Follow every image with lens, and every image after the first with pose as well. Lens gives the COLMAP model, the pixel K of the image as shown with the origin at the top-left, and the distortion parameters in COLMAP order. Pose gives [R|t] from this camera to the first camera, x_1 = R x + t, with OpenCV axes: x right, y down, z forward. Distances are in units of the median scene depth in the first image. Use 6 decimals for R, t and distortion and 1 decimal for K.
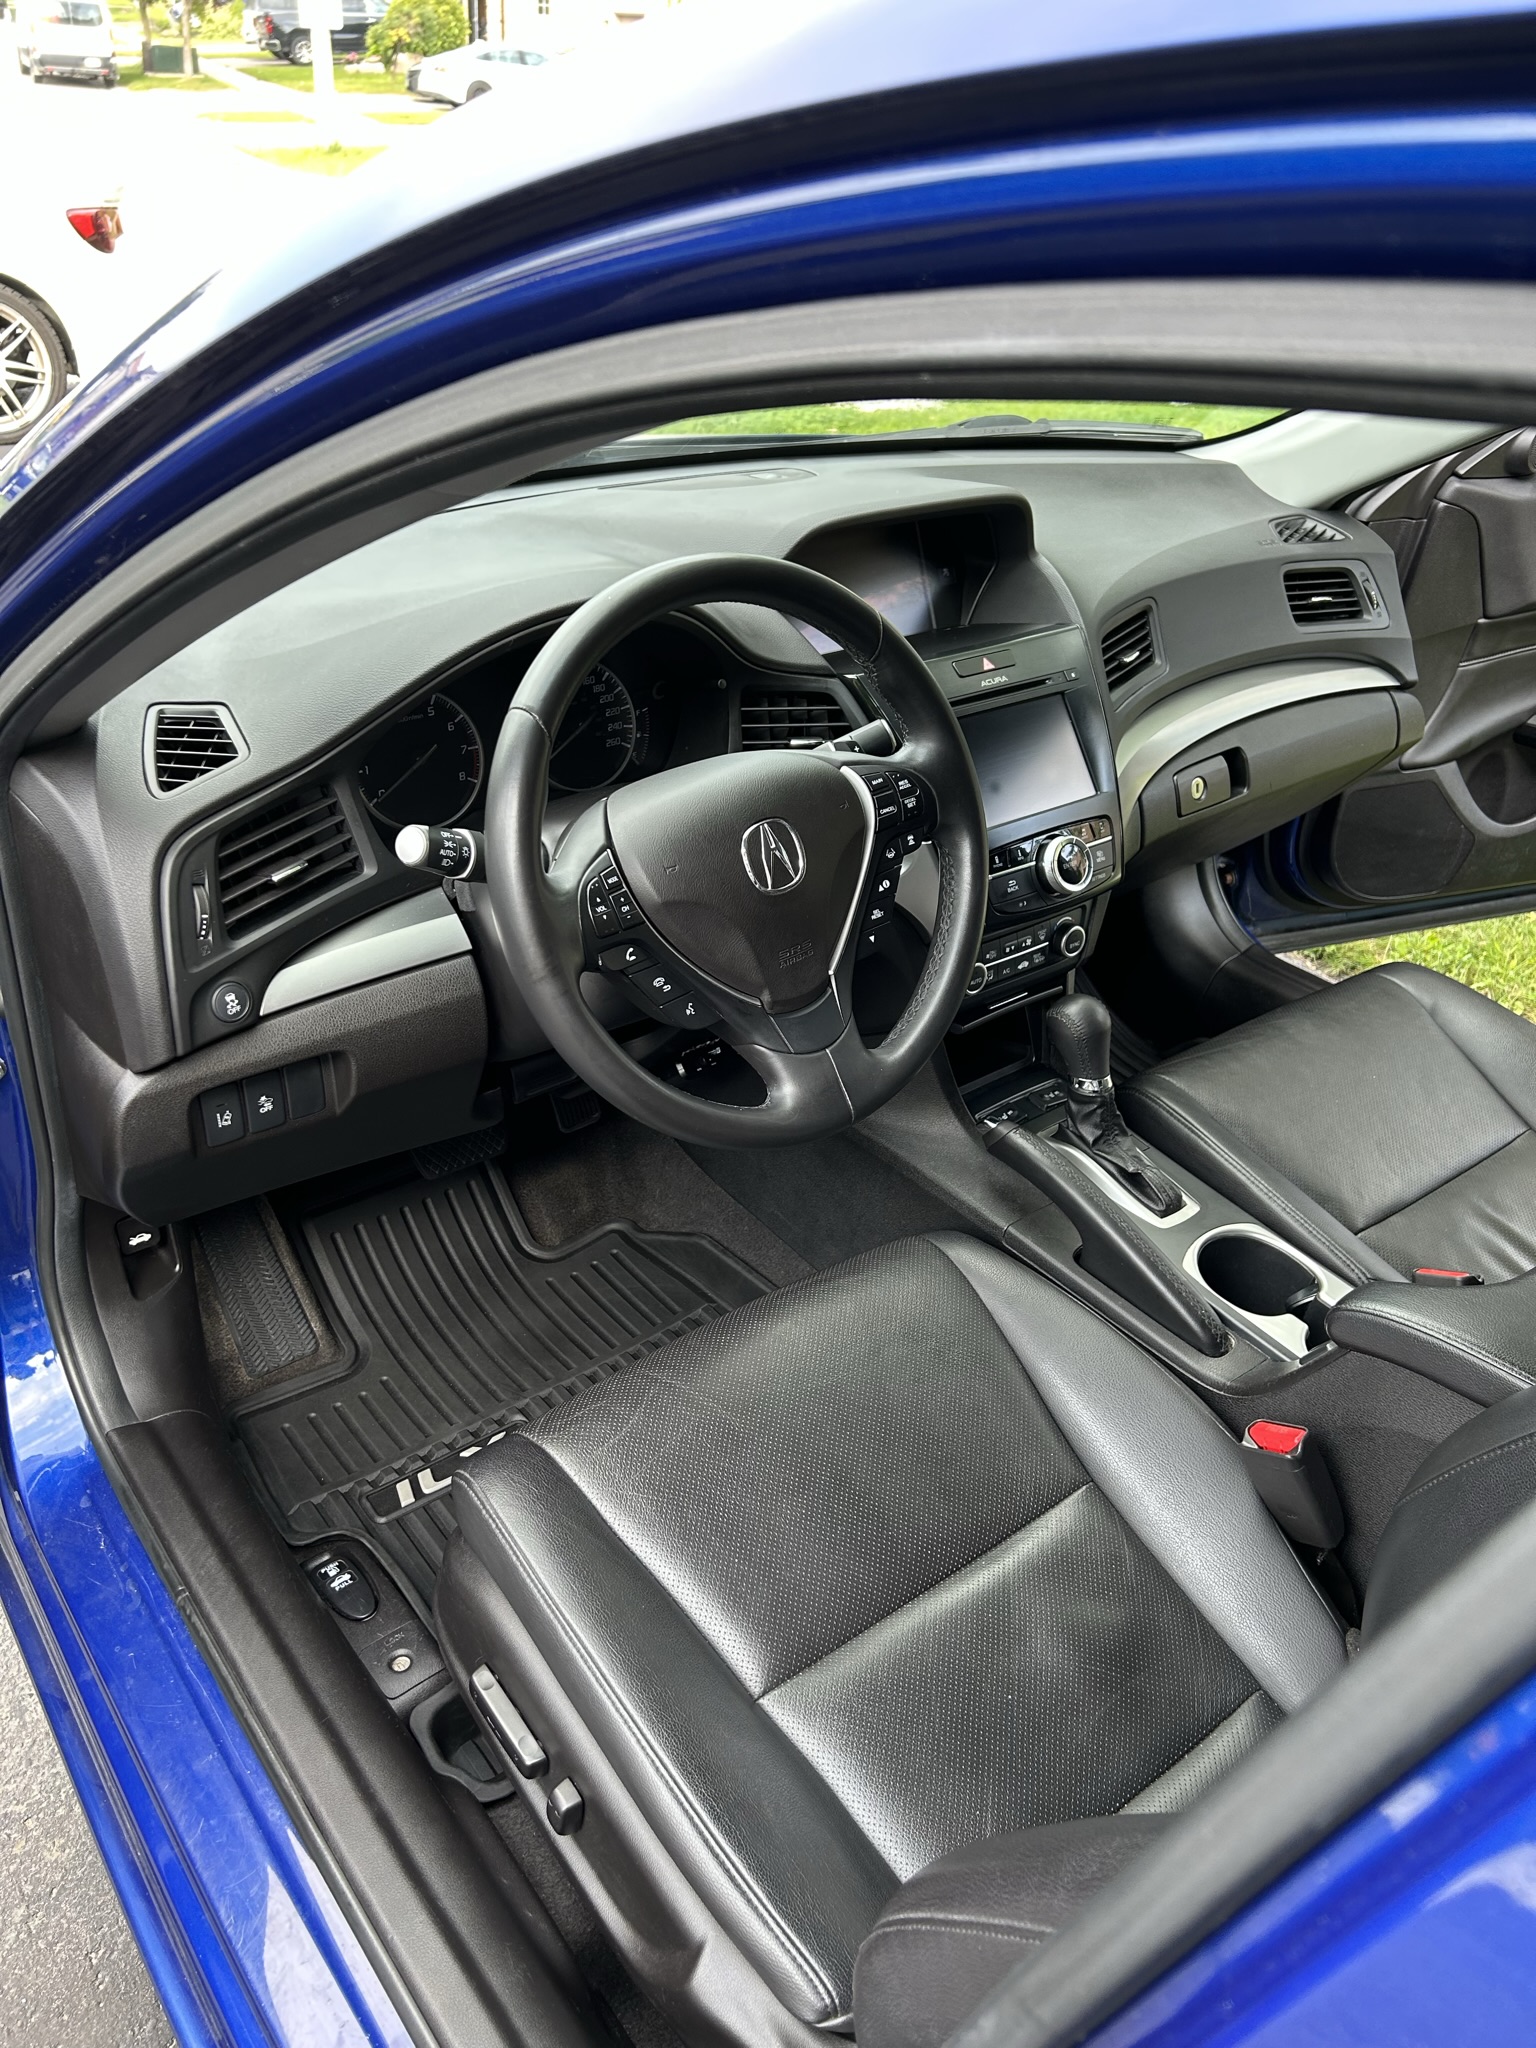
lens RADIAL K [[1563.8, 0, 763.8], [0, 1563.8, 1034.1], [0, 0, 1]] dist [0.034321, -0.052261]
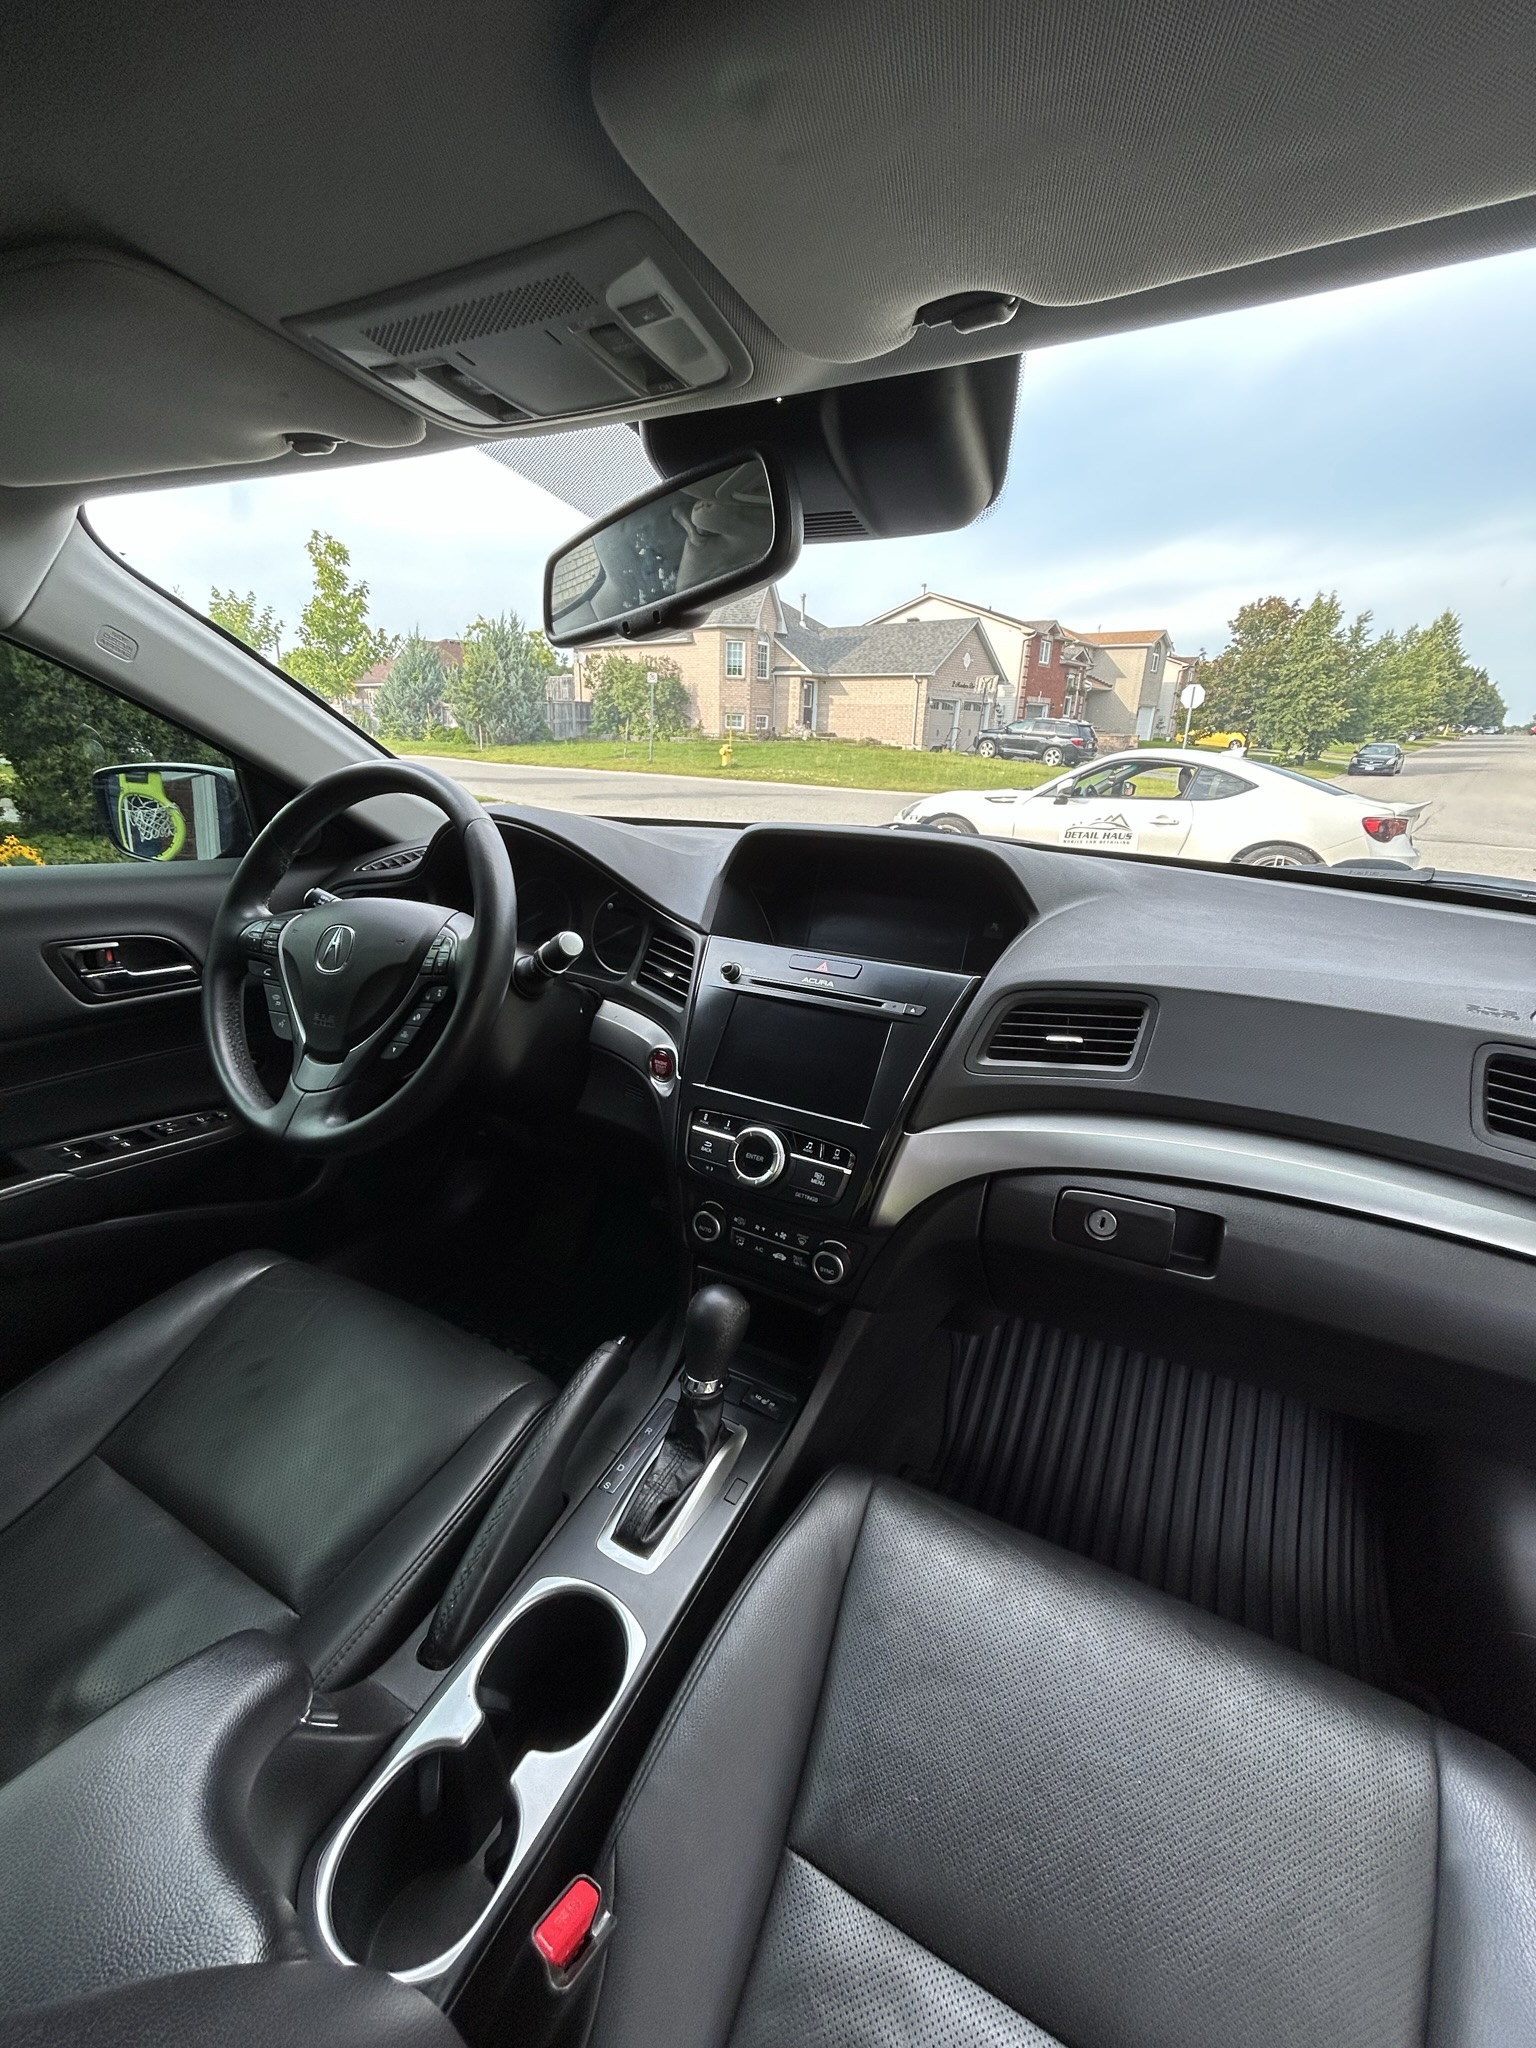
lens RADIAL K [[826.4, 0, 769.9], [0, 826.4, 1009.4], [0, 0, 1]] dist [-0.002075, 0.000152]
pose [[0.412625, 0.251370, -0.875531, 0.508546], [-0.485905, 0.873738, 0.021855, -0.165306], [0.770479, 0.416407, 0.482668, 0.574496]]
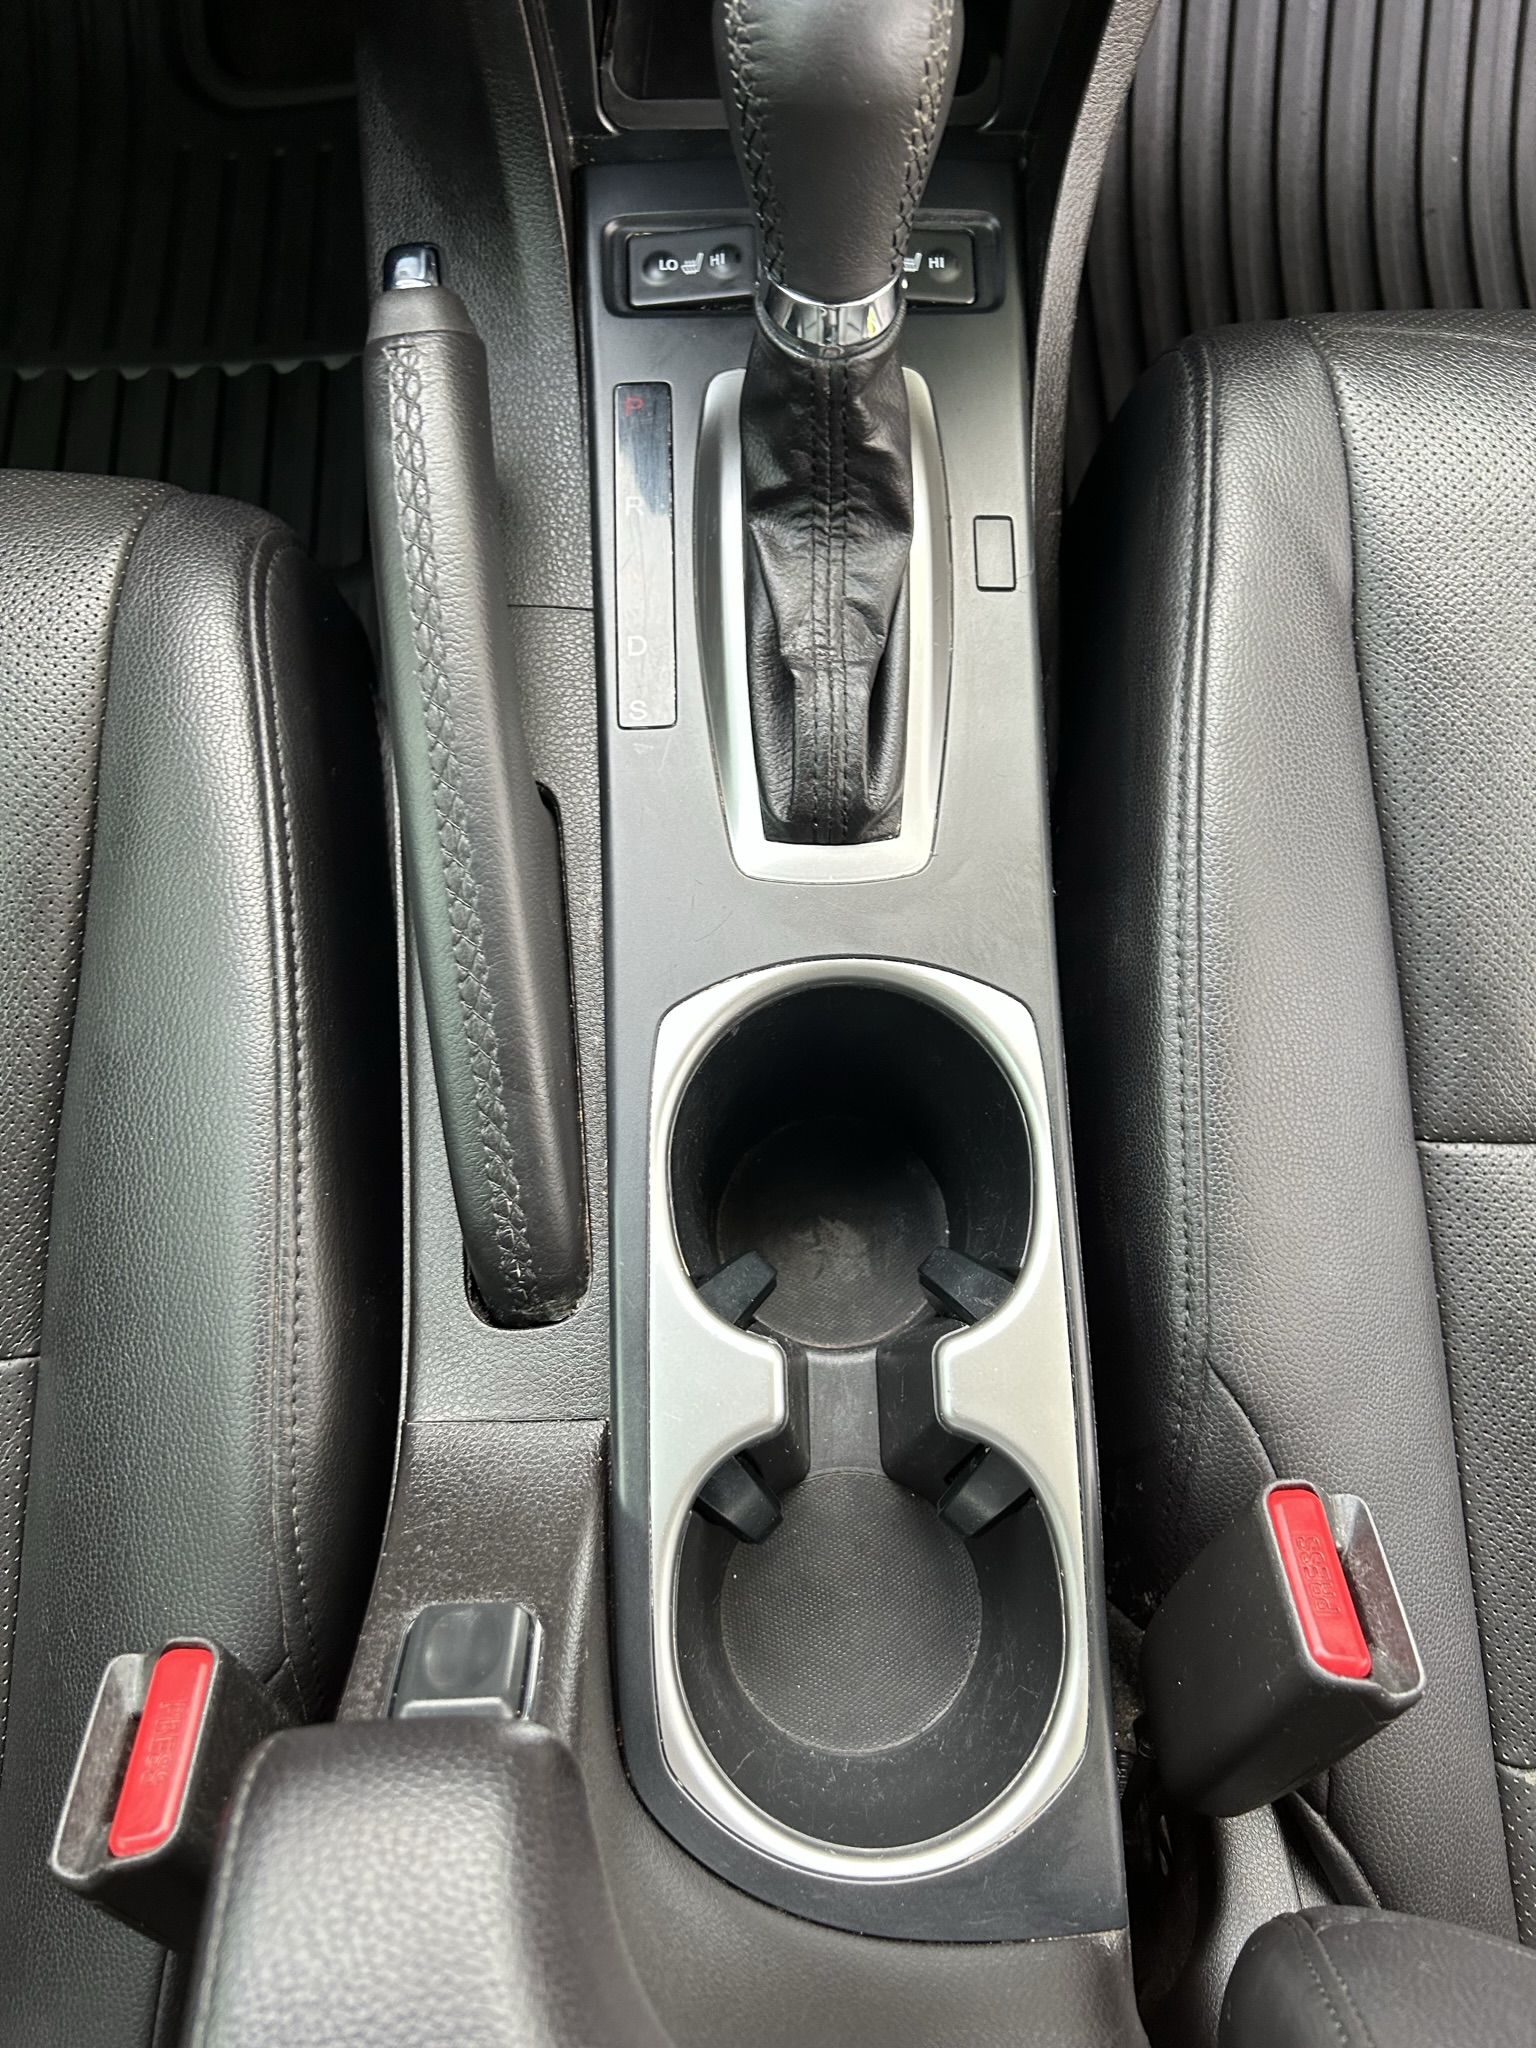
lens RADIAL K [[1556.3, 0, 768.0], [0, 1556.3, 1024.0], [0, 0, 1]] dist [0.099670, -0.251069]
pose [[0.801816, 0.563691, -0.198350, 0.270612], [-0.296113, 0.663106, 0.687465, -0.056793], [0.519045, -0.492486, 0.698606, 0.617196]]
